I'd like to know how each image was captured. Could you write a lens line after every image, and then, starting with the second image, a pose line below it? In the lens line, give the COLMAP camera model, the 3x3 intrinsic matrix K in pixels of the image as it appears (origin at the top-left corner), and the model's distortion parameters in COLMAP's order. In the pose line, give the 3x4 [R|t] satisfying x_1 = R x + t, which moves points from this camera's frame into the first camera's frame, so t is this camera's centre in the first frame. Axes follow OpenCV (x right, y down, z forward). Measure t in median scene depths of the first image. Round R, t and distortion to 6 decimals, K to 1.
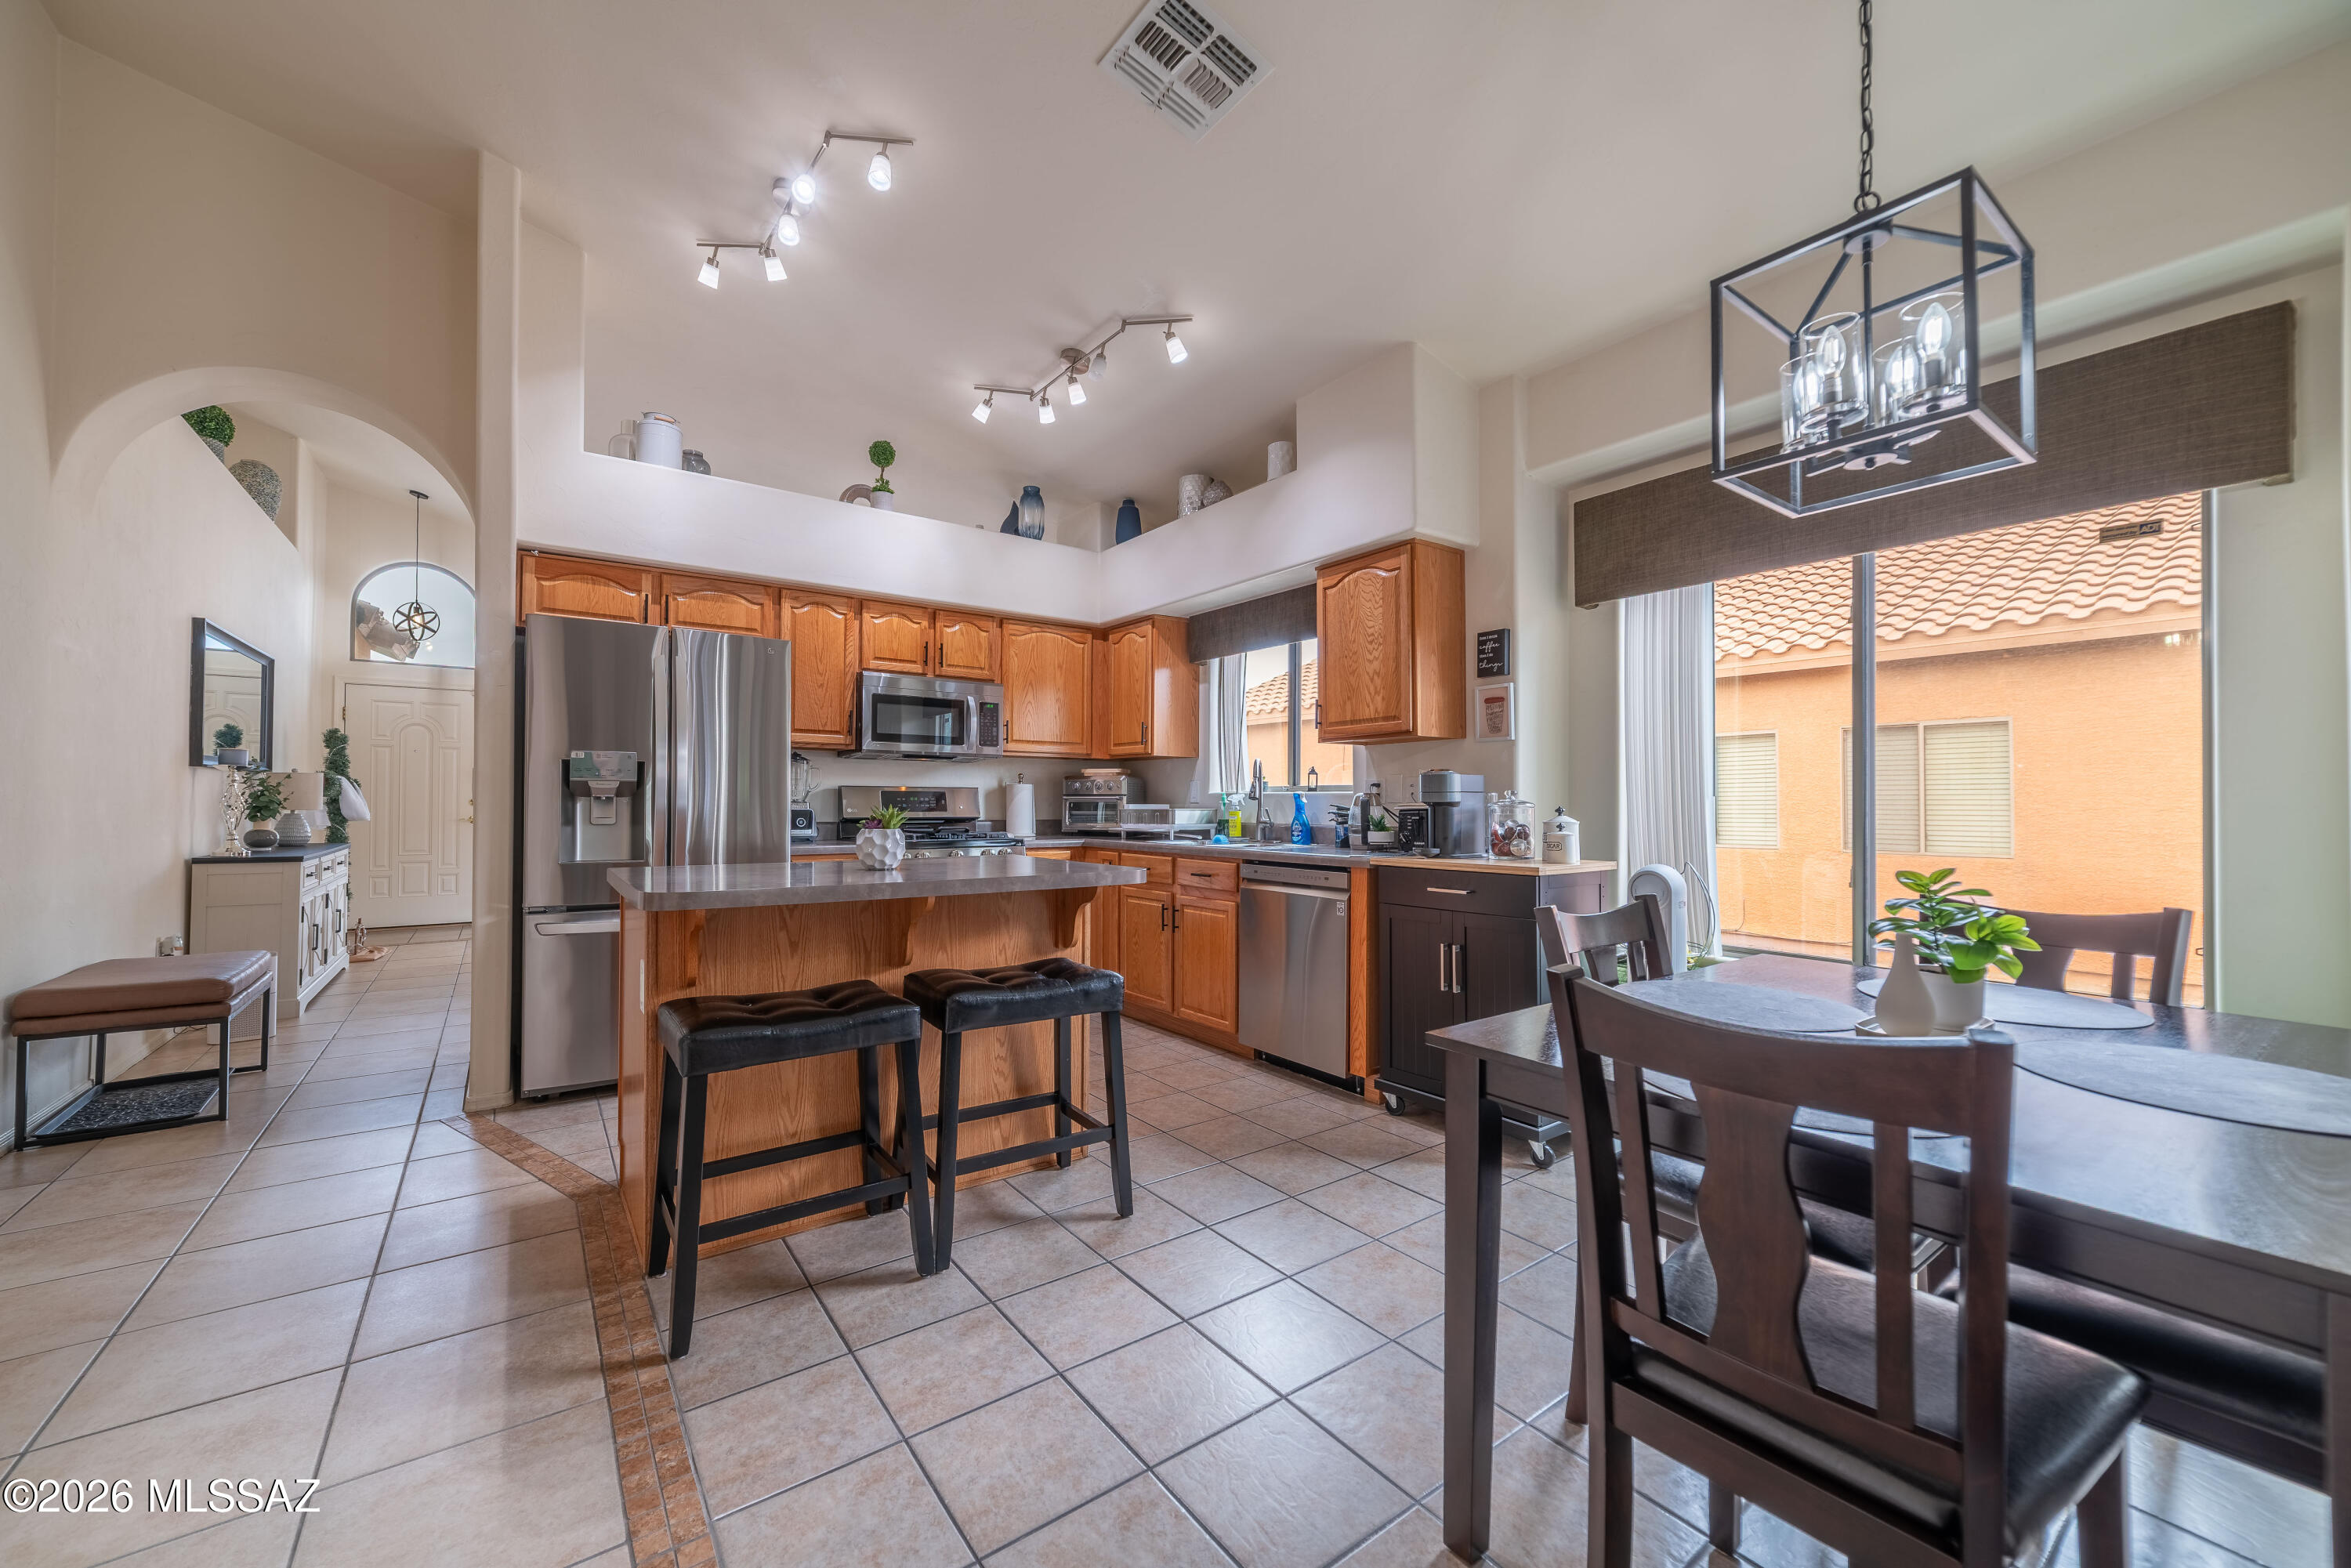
lens RADIAL K [[905.9, 0, 1184.5], [0, 905.9, 791.7], [0, 0, 1]] dist [-0.003079, 0.001167]
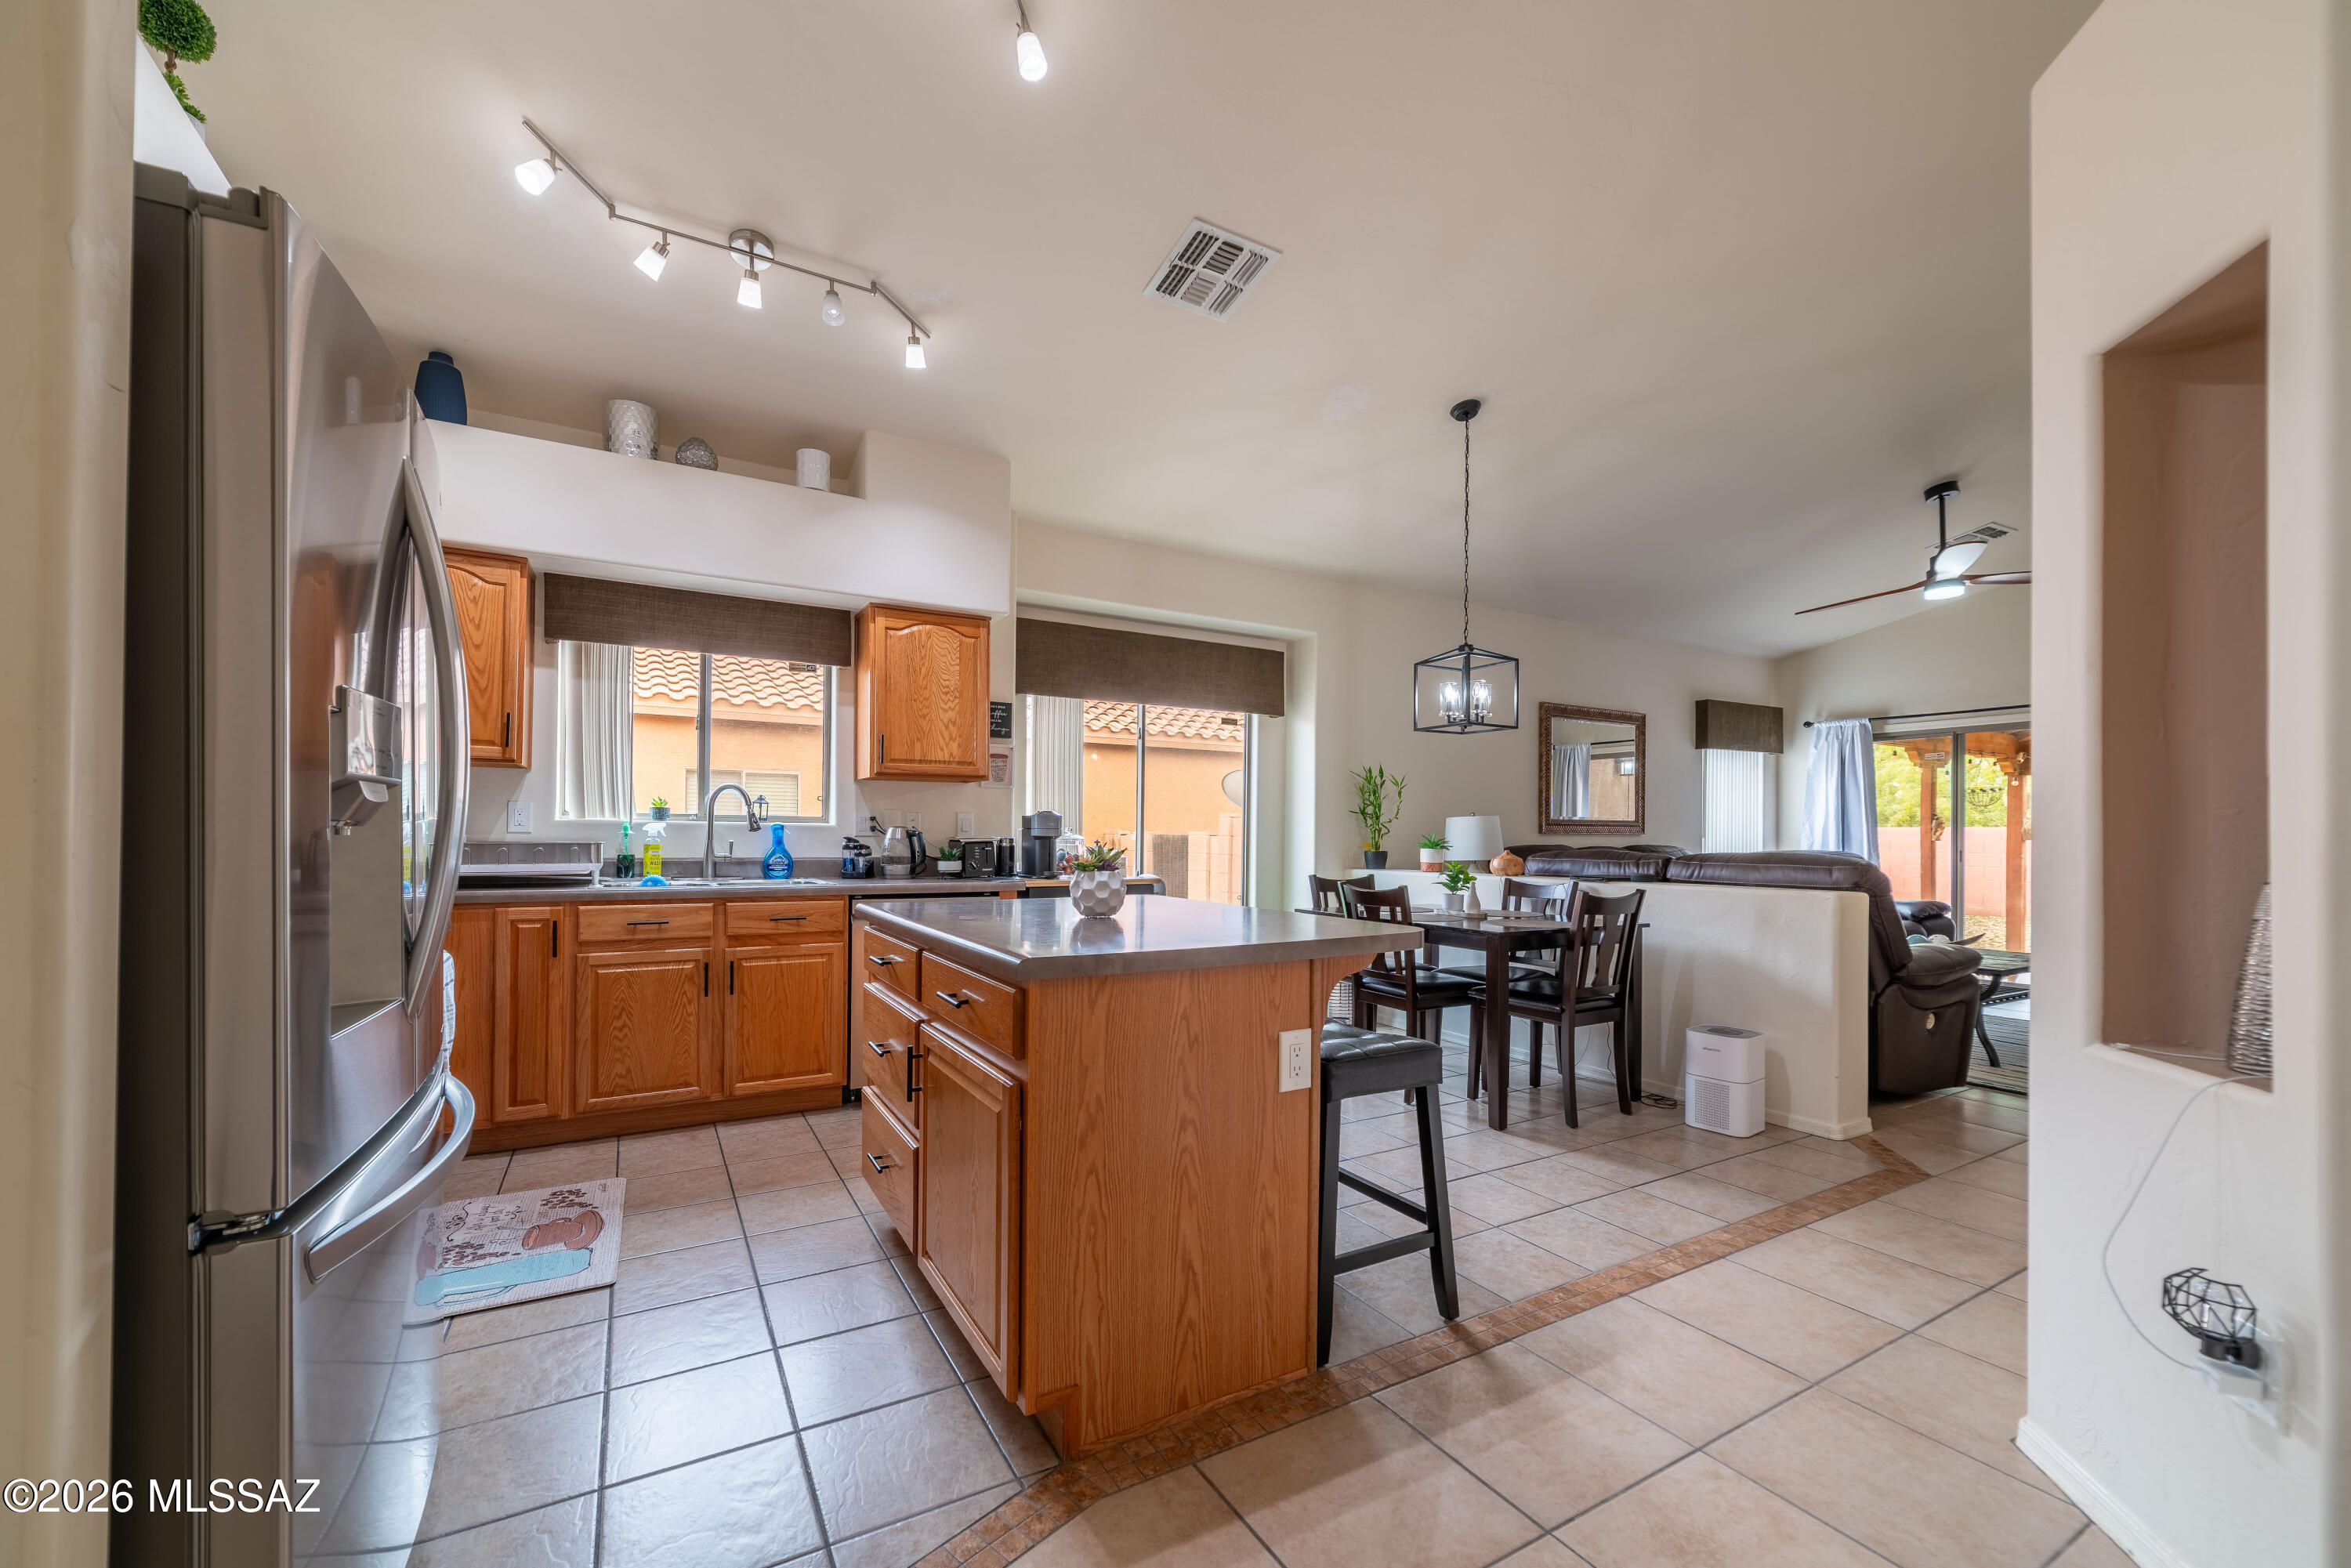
lens RADIAL K [[905.9, 0, 1098.6], [0, 905.9, 832.3], [0, 0, 1]] dist [-0.003079, 0.001167]
pose [[0.147746, 0.000228, 0.989025, -0.819386], [-0.019030, 0.999816, 0.002613, 0.001256], [-0.988842, -0.019207, 0.147723, 0.592216]]
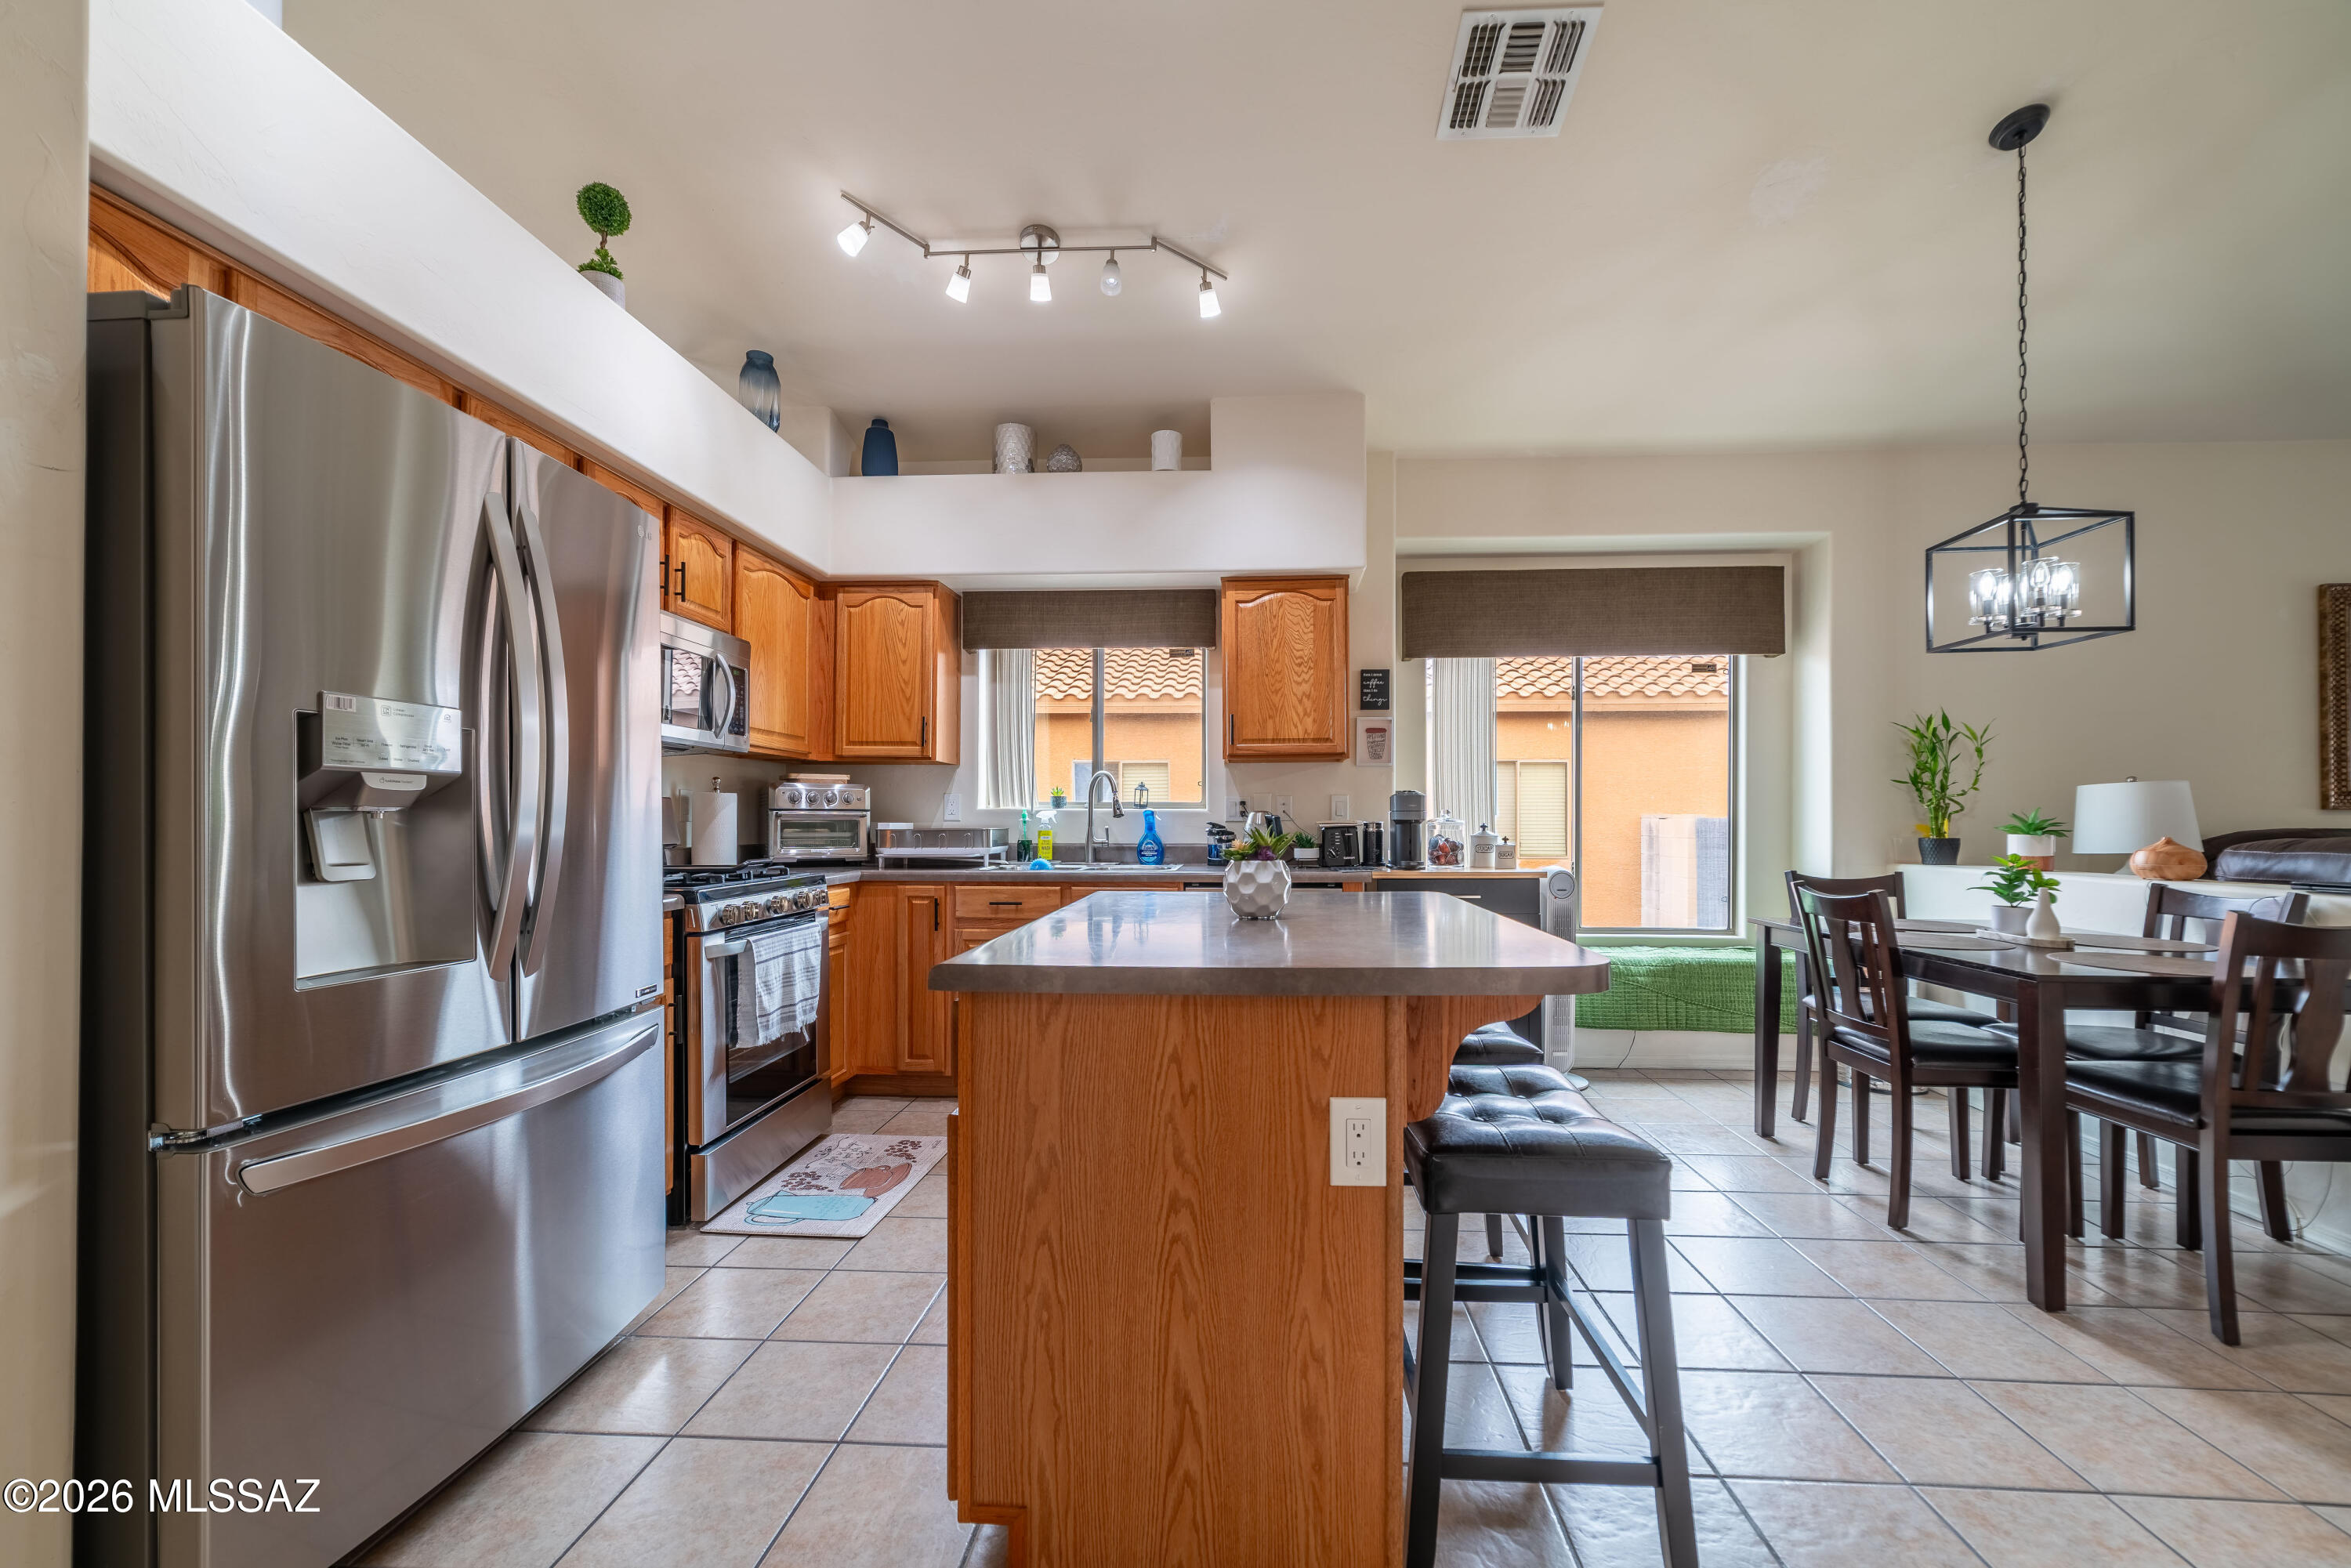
lens RADIAL K [[905.9, 0, 1217.7], [0, 905.9, 815.8], [0, 0, 1]] dist [-0.003079, 0.001167]
pose [[0.631826, 0.001306, 0.775109, -0.611227], [-0.007825, 0.999958, 0.004694, 0.002749], [-0.775071, -0.009031, 0.631810, 0.389210]]
